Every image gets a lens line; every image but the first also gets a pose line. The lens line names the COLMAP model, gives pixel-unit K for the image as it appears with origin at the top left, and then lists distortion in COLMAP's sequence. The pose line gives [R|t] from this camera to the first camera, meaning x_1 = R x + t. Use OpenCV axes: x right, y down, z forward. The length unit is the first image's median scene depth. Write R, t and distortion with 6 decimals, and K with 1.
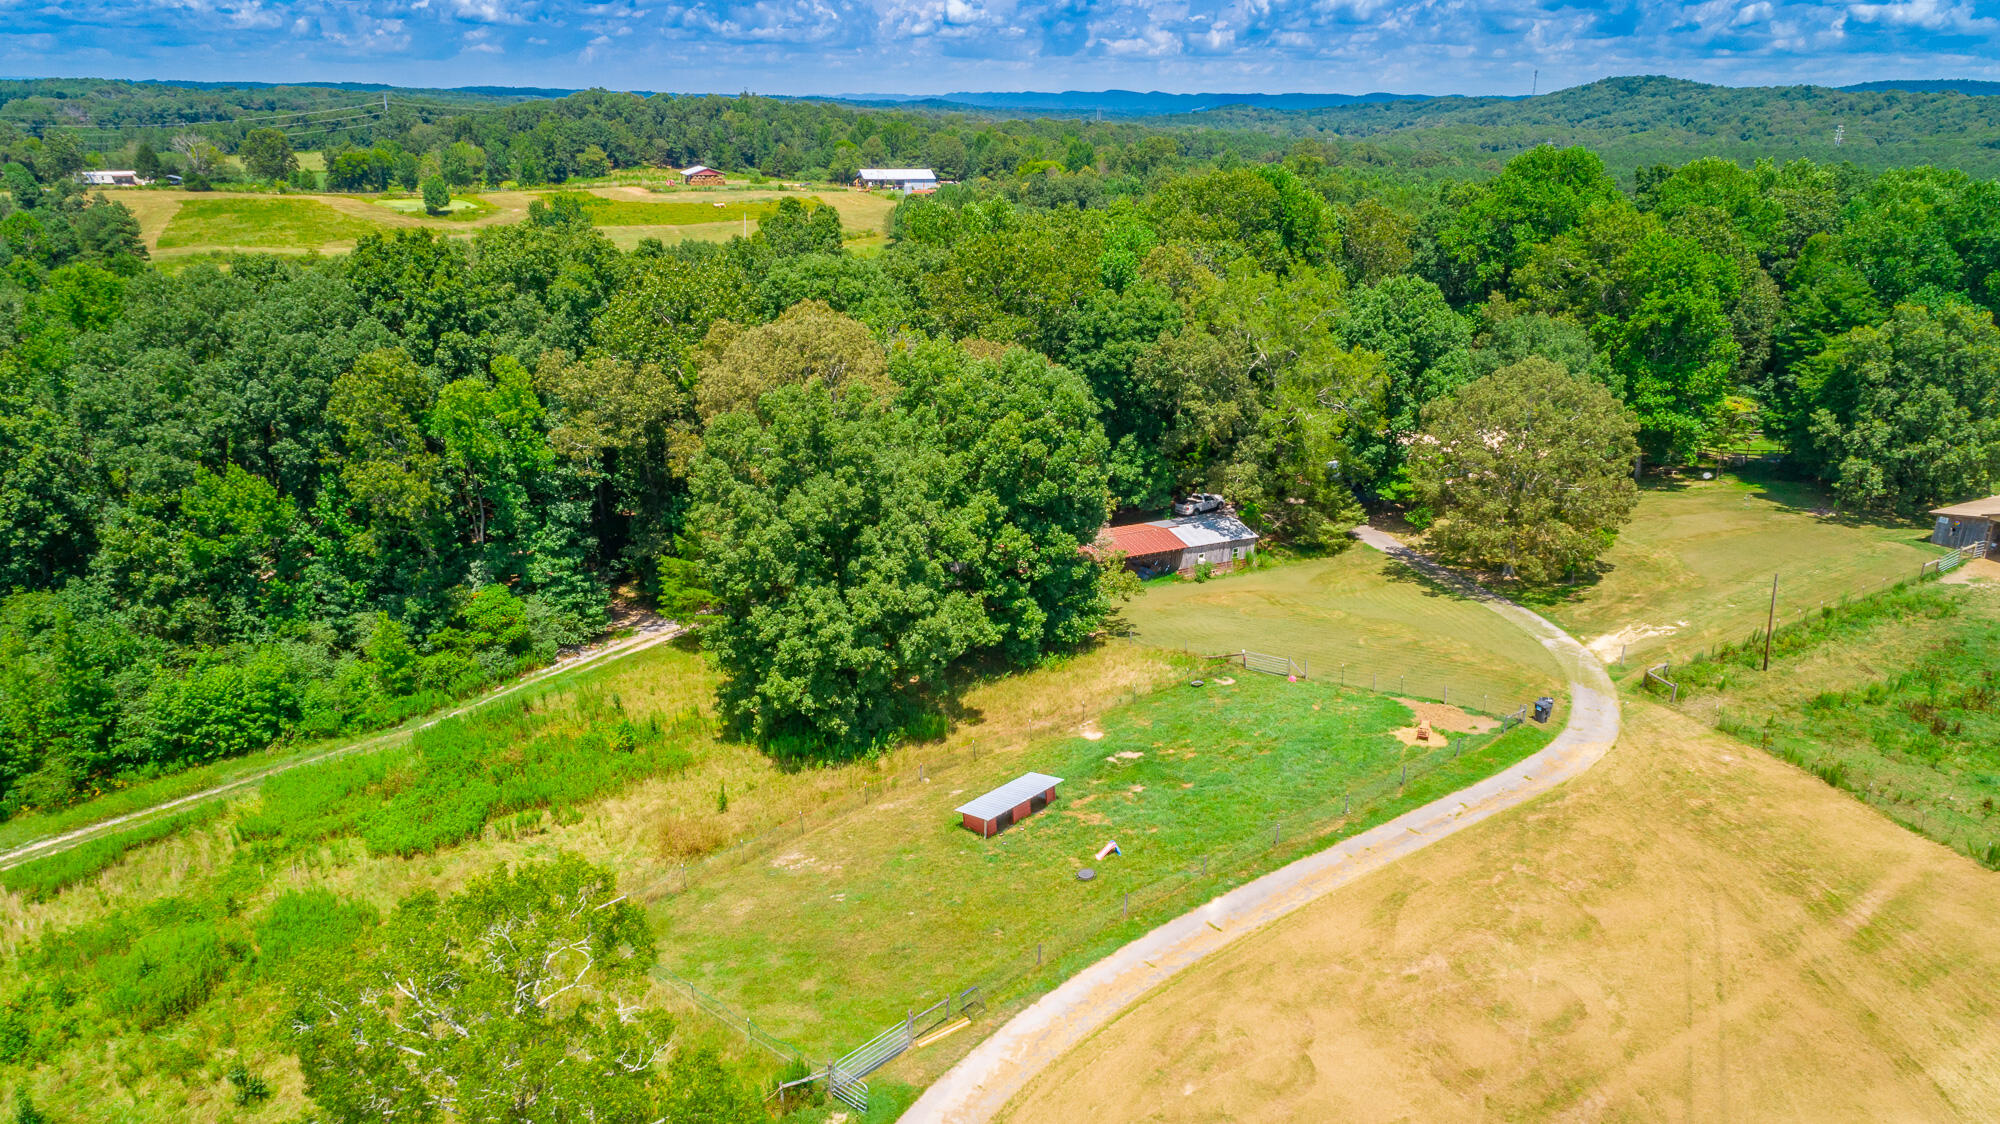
lens RADIAL K [[1322.6, 0, 1005.9], [0, 1322.6, 586.8], [0, 0, 1]] dist [-0.011246, -0.001129]
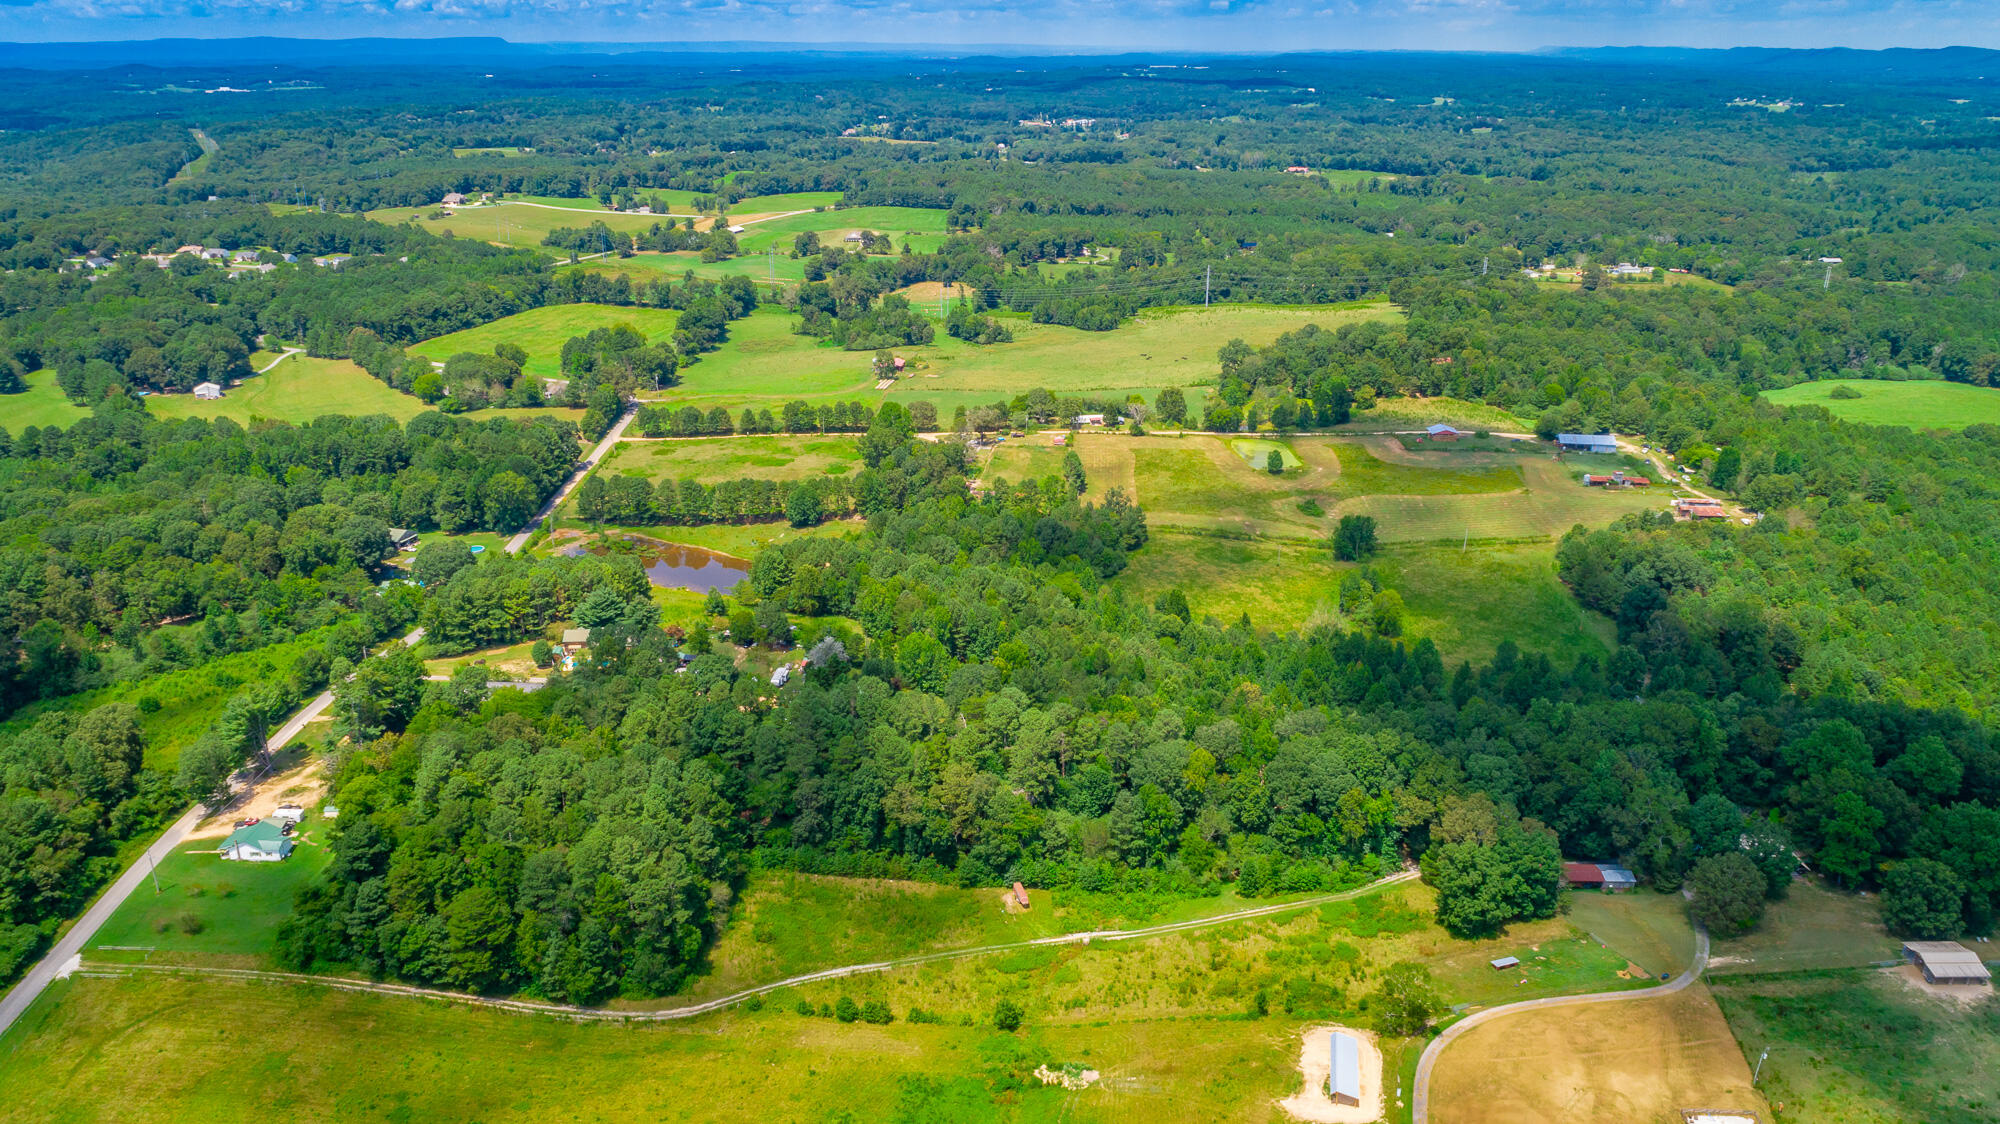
lens RADIAL K [[1370.9, 0, 1000.0], [0, 1370.9, 562.0], [0, 0, 1]] dist [-0.015504, 0.005924]
pose [[0.873175, 0.144870, -0.465379, 0.266616], [-0.144529, 0.988822, 0.036639, -0.624217], [0.465485, 0.035268, 0.884353, -2.213479]]
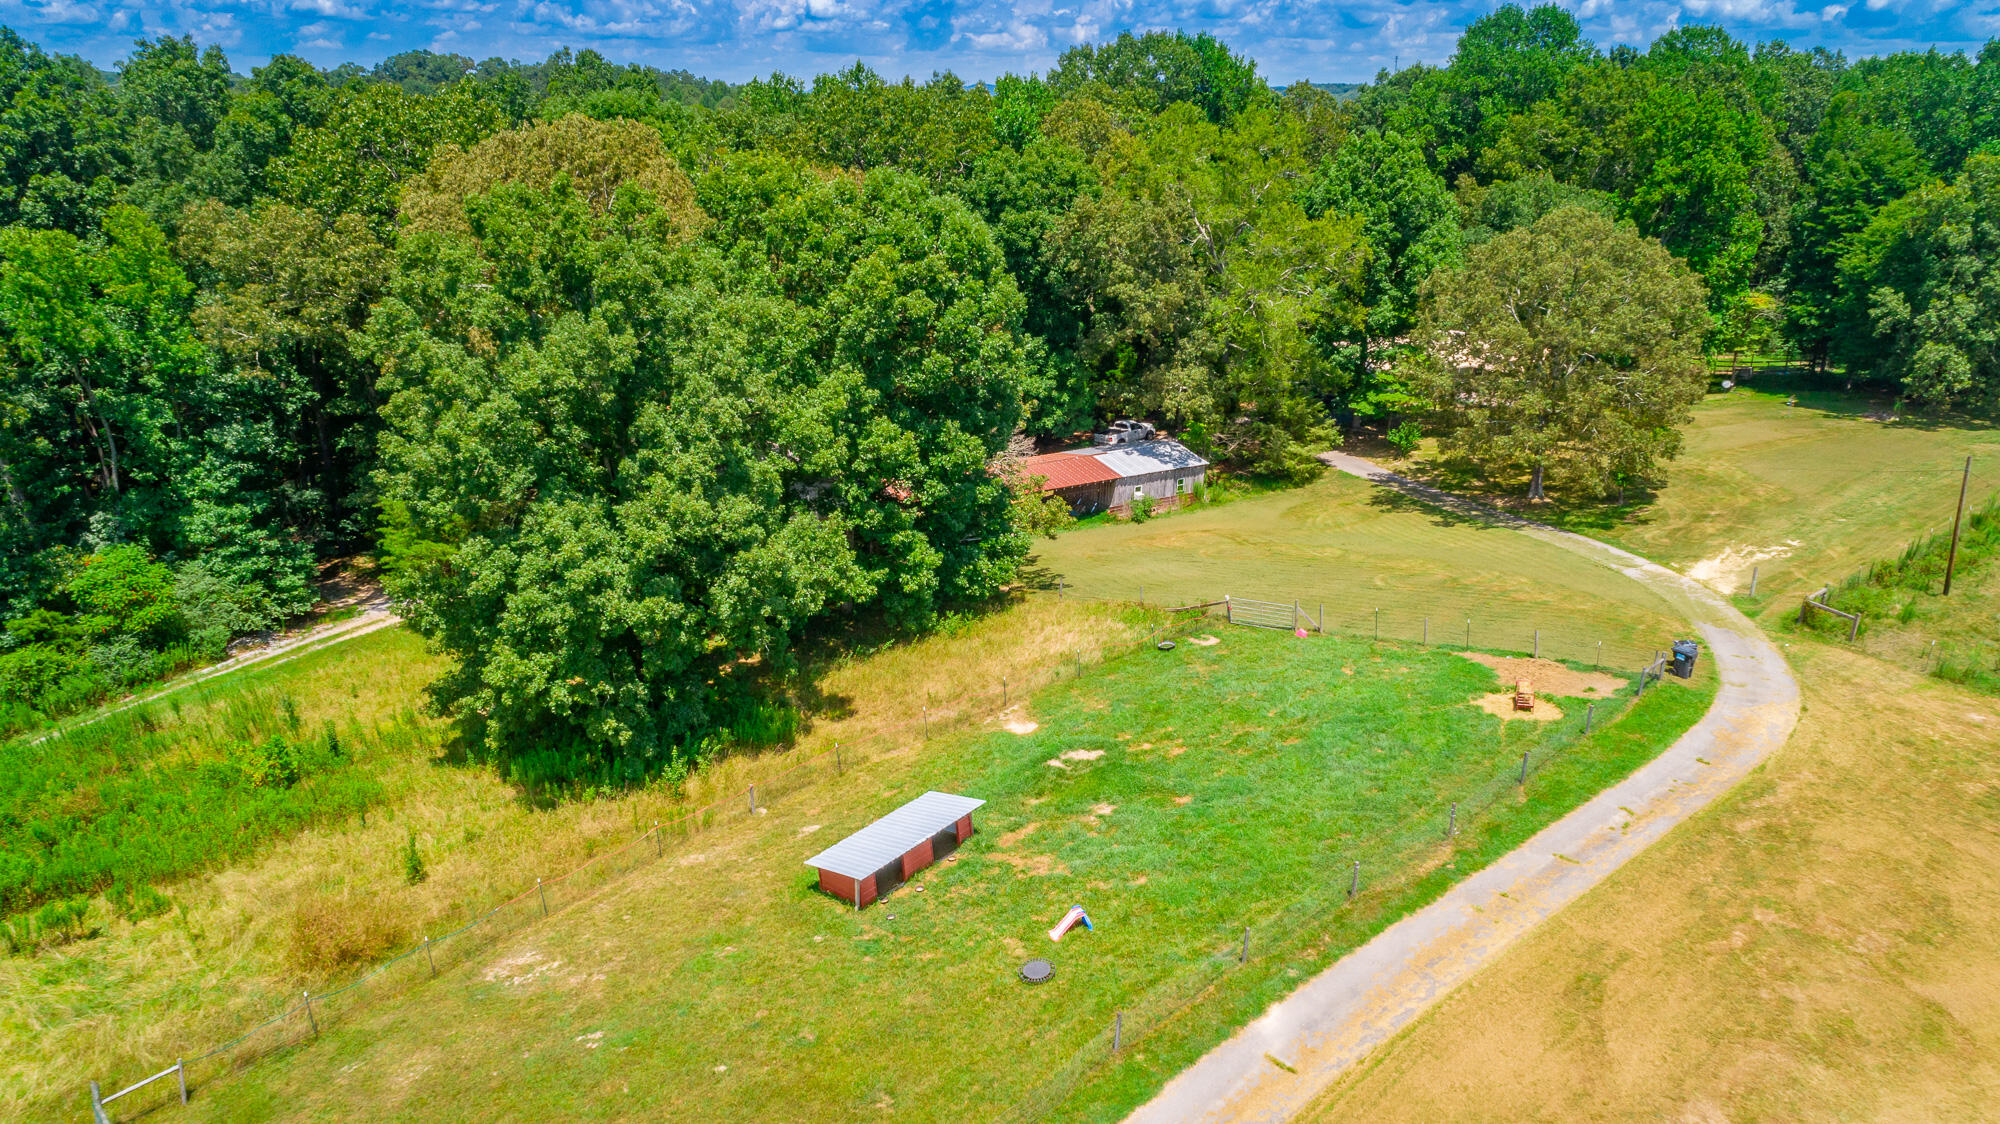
lens RADIAL K [[1337.5, 0, 1003.3], [0, 1337.5, 574.7], [0, 0, 1]] dist [-0.010345, -0.001155]
pose [[0.995732, -0.035715, 0.085104, 0.002225], [0.036354, 0.999321, -0.005972, 0.028205], [-0.084833, 0.009040, 0.996354, 0.237263]]
